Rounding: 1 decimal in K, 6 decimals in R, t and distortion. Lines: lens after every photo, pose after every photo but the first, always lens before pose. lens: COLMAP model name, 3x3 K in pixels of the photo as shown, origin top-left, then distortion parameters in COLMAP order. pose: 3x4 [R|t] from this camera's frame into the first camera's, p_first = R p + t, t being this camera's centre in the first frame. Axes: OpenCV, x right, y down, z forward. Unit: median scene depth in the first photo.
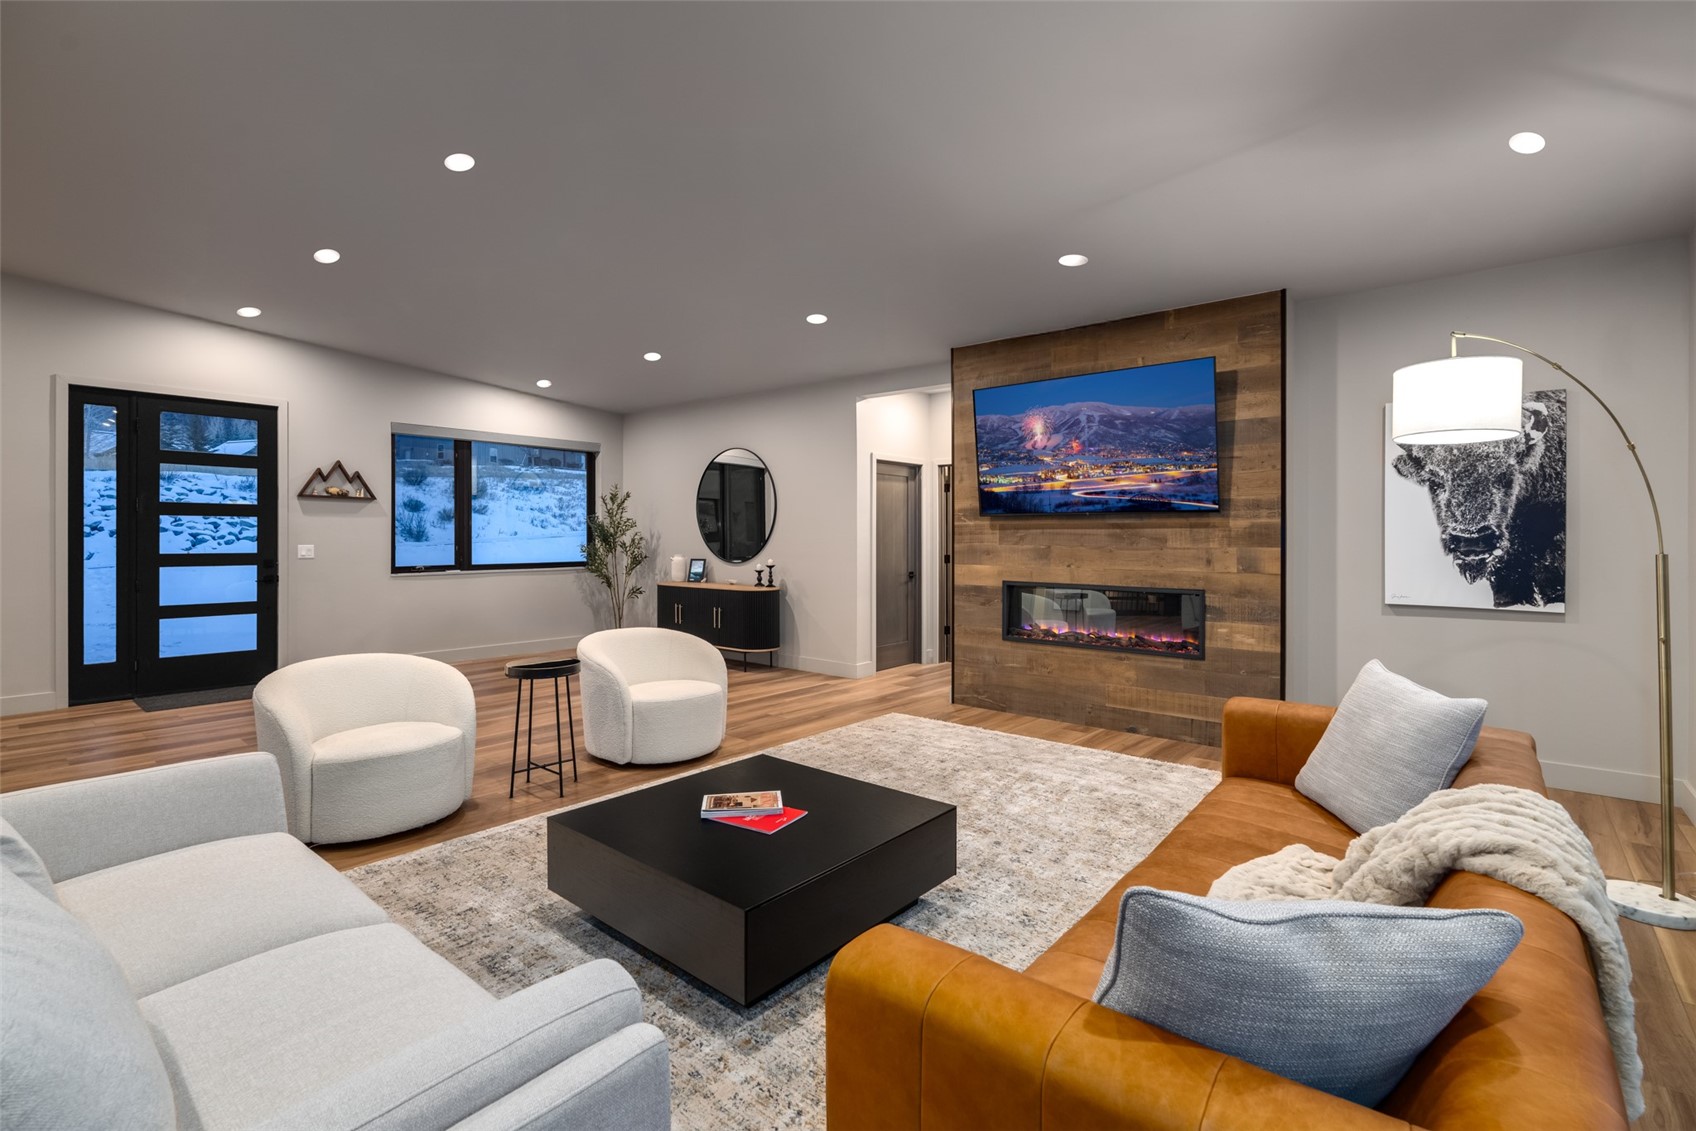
lens RADIAL K [[749.2, 0, 865.9], [0, 749.2, 534.0], [0, 0, 1]] dist [-0.009643, 0.001002]
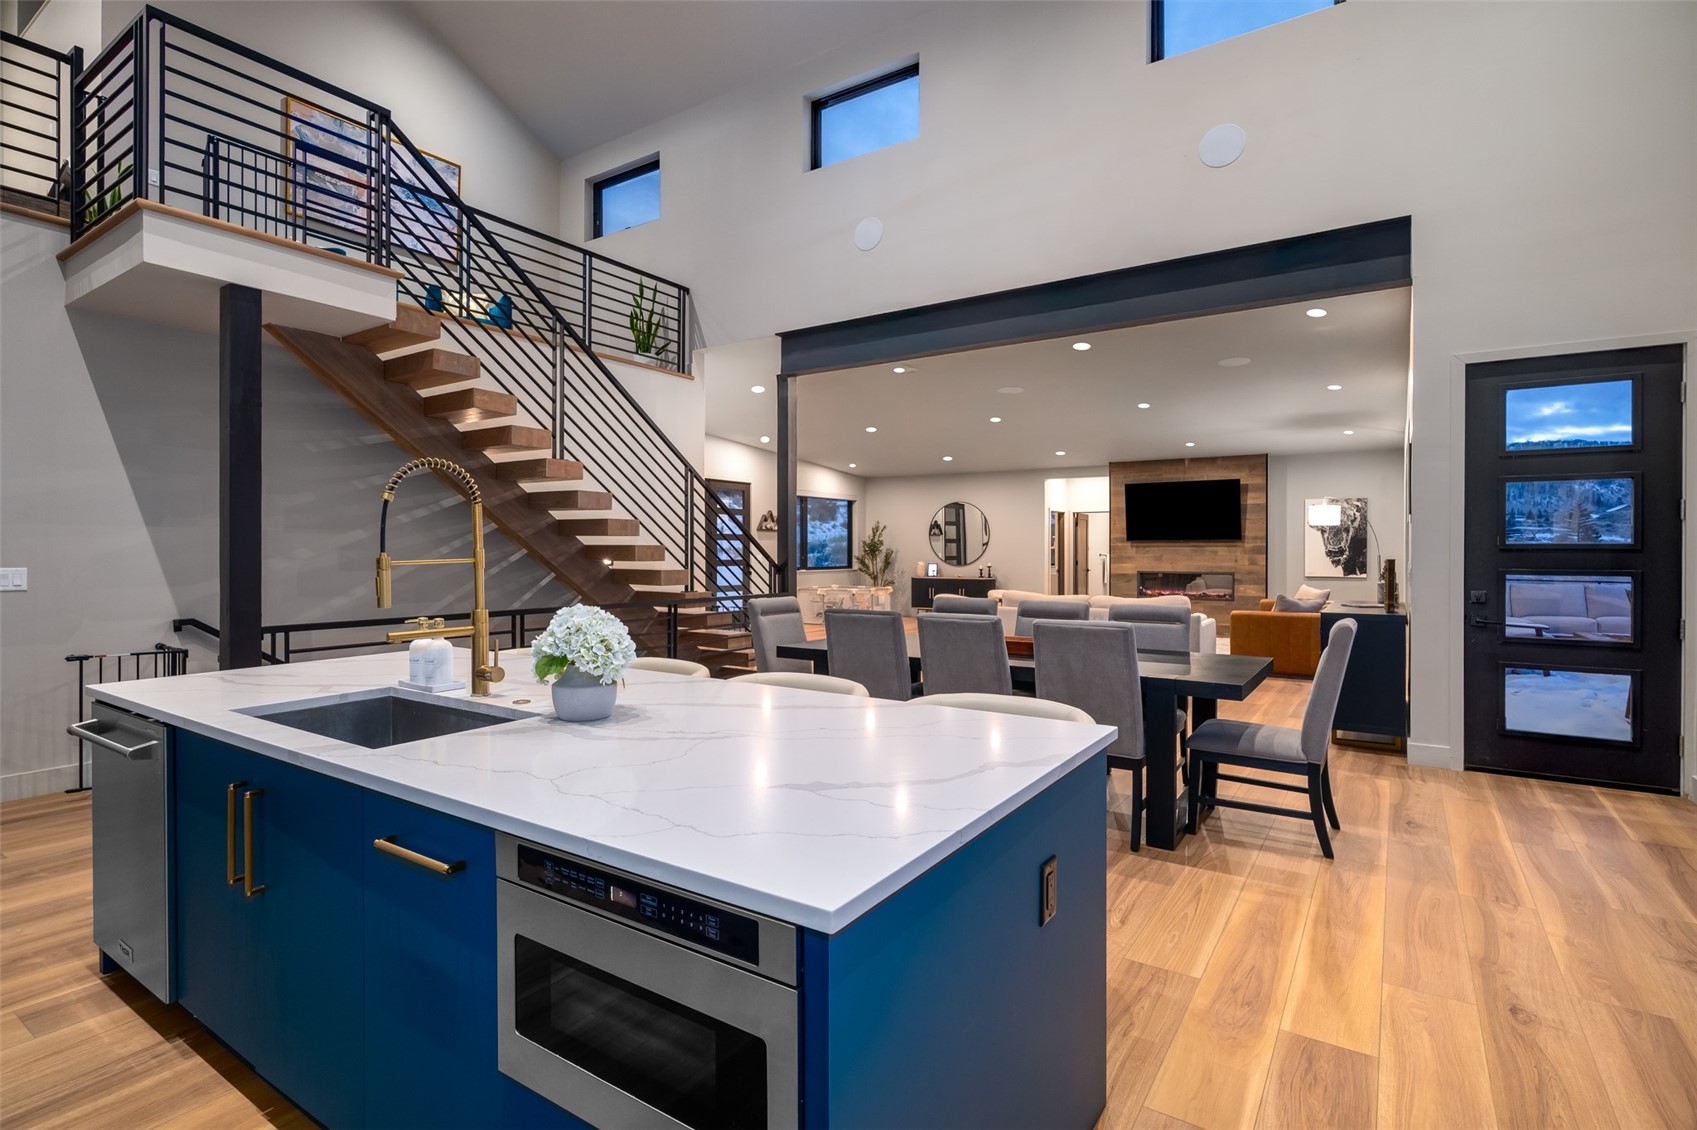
lens RADIAL K [[777.8, 0, 842.1], [0, 777.8, 551.1], [0, 0, 1]] dist [0.000670, -0.000041]
pose [[0.996847, -0.001636, 0.079334, -0.911602], [0.001338, 0.999992, 0.003803, -0.005347], [-0.079340, -0.003685, 0.996841, -1.274175]]
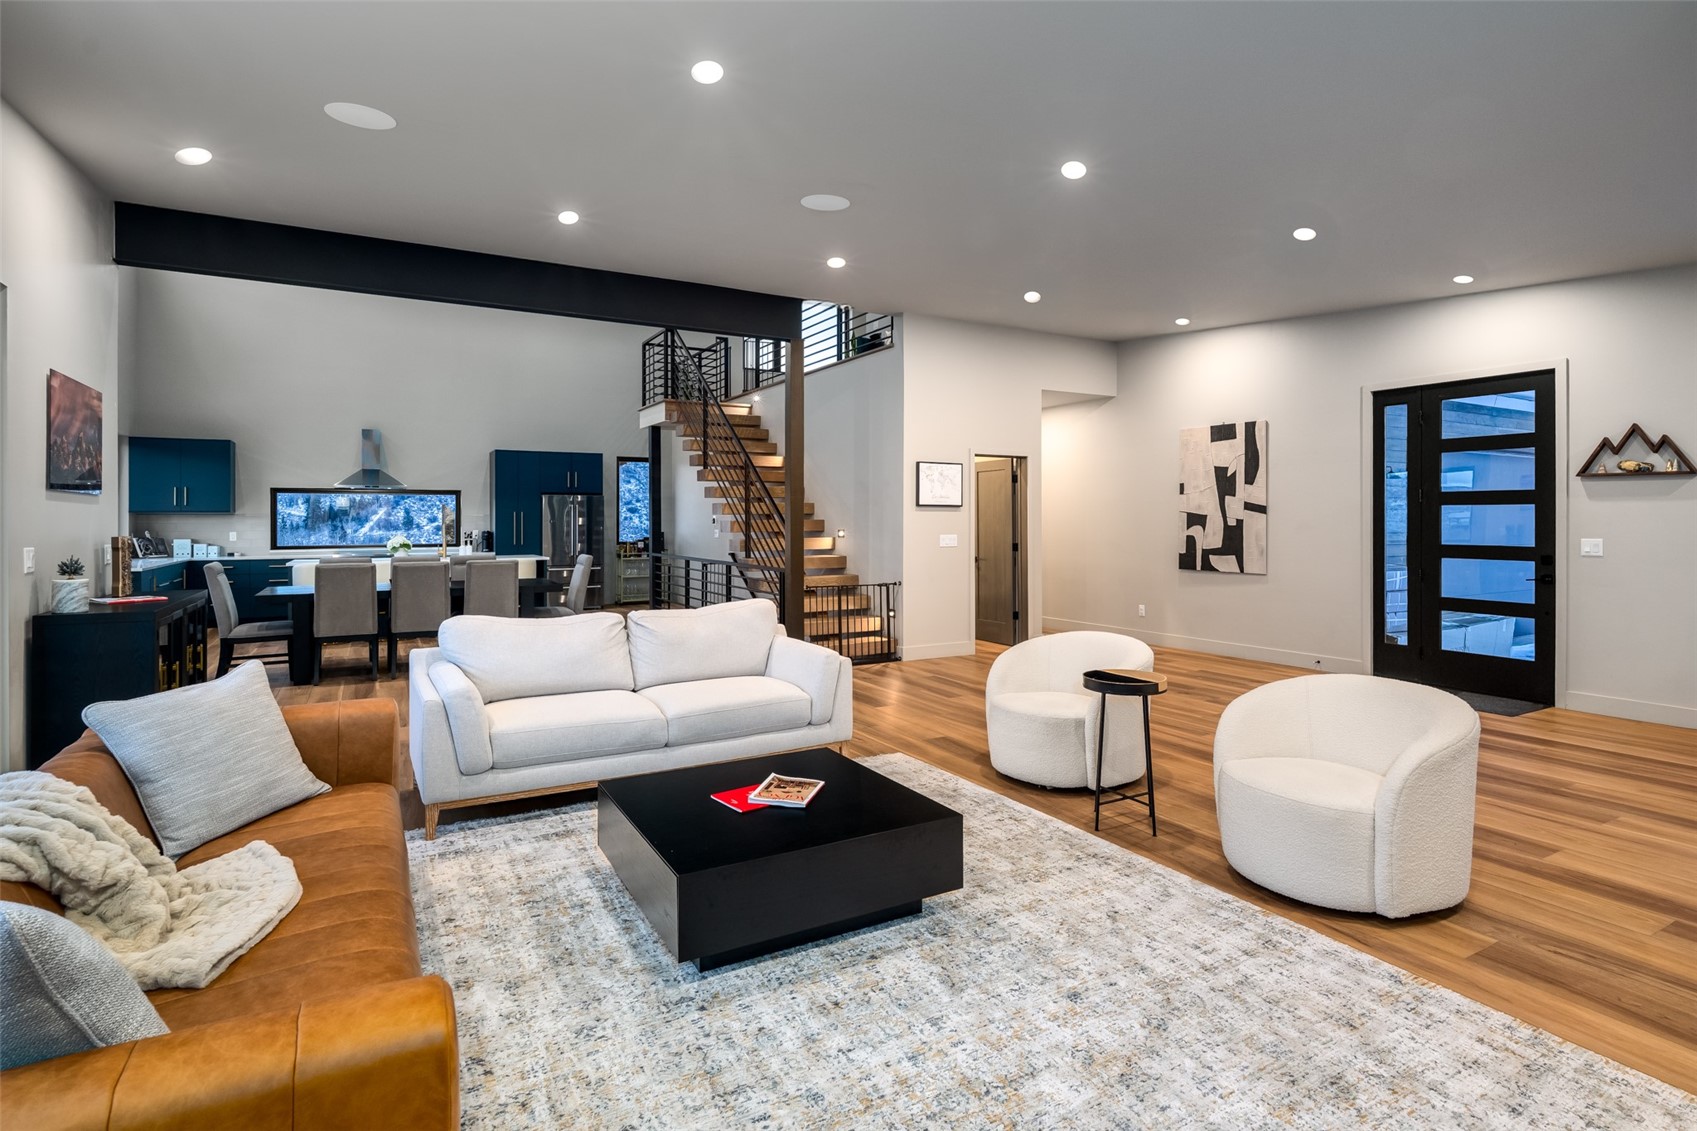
lens RADIAL K [[862.7, 0, 835.7], [0, 862.7, 522.7], [0, 0, 1]] dist [-0.006322, 0.002029]
pose [[-0.356307, 0.002588, -0.934366, 0.476341], [0.005053, 0.999987, 0.000843, -0.008396], [0.934355, -0.004421, -0.356315, 0.758671]]
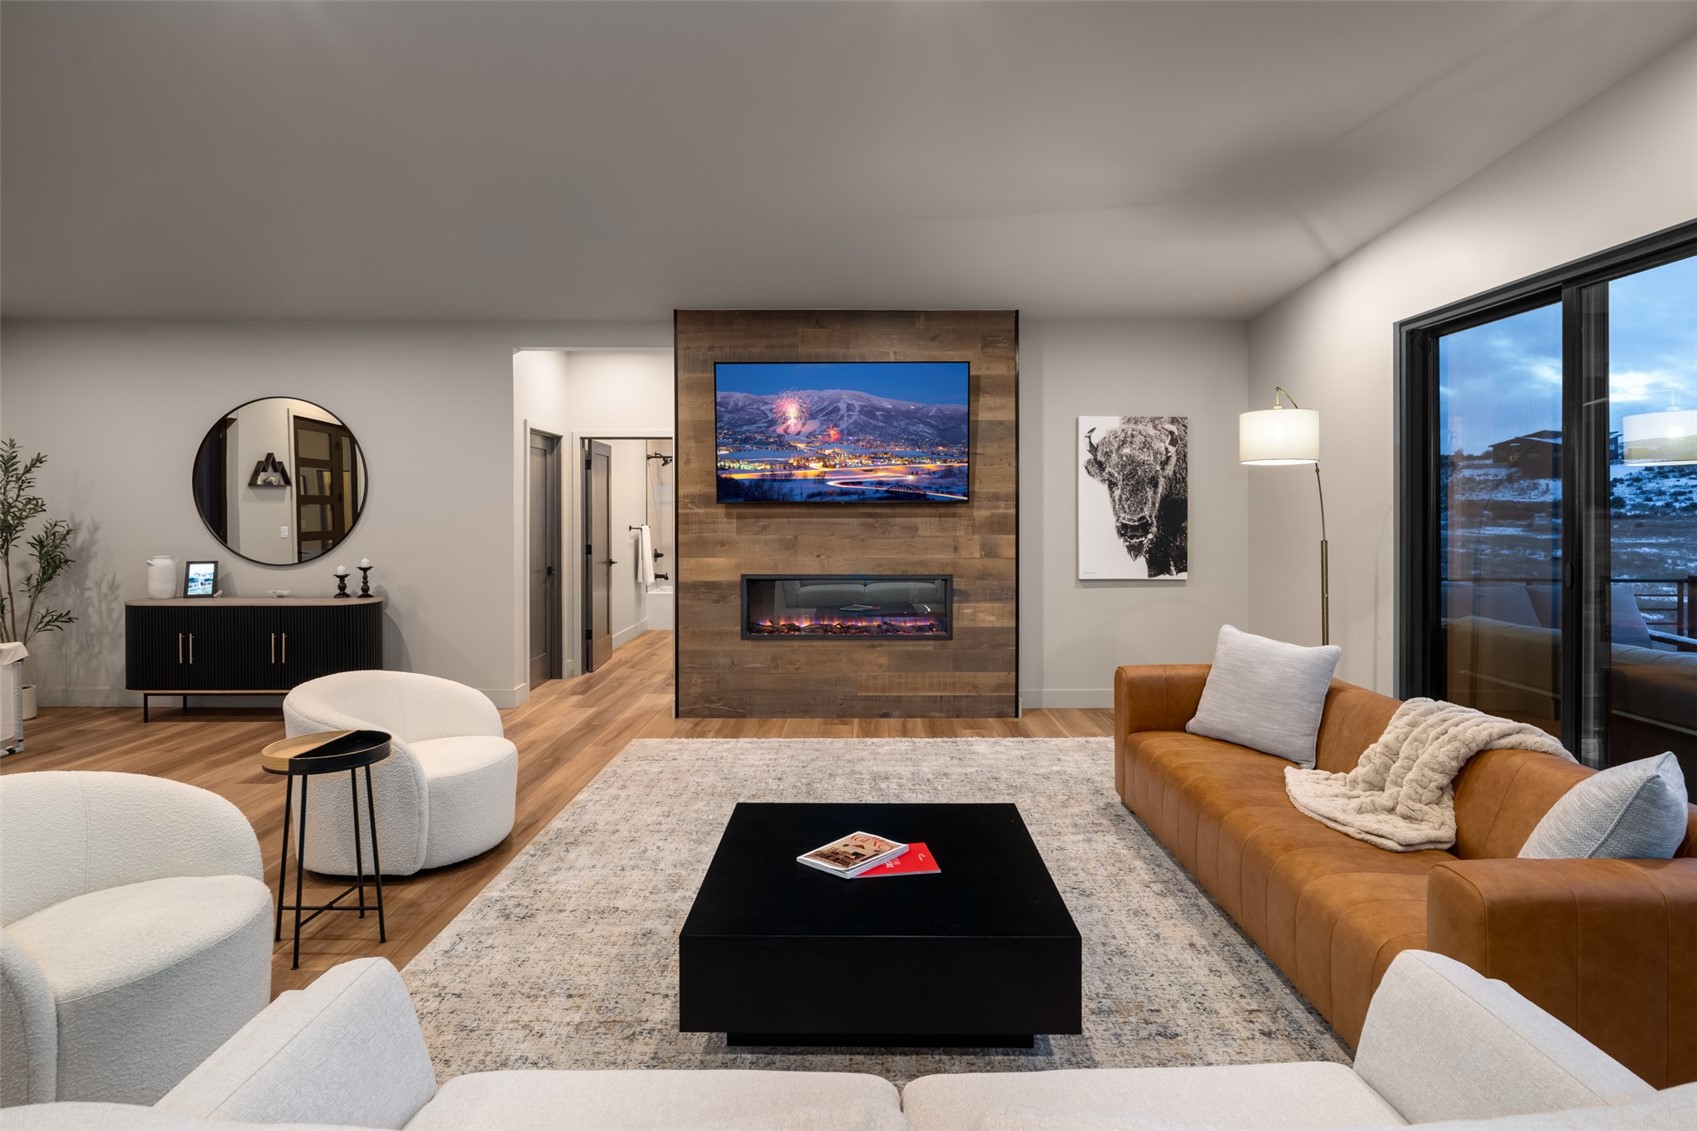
lens RADIAL K [[862.7, 0, 827.8], [0, 862.7, 510.5], [0, 0, 1]] dist [-0.006322, 0.002029]
pose [[0.782354, -0.005198, 0.622812, -0.412666], [0.001531, 0.999978, 0.006423, -0.023622], [-0.622832, -0.004071, 0.782345, 0.118264]]
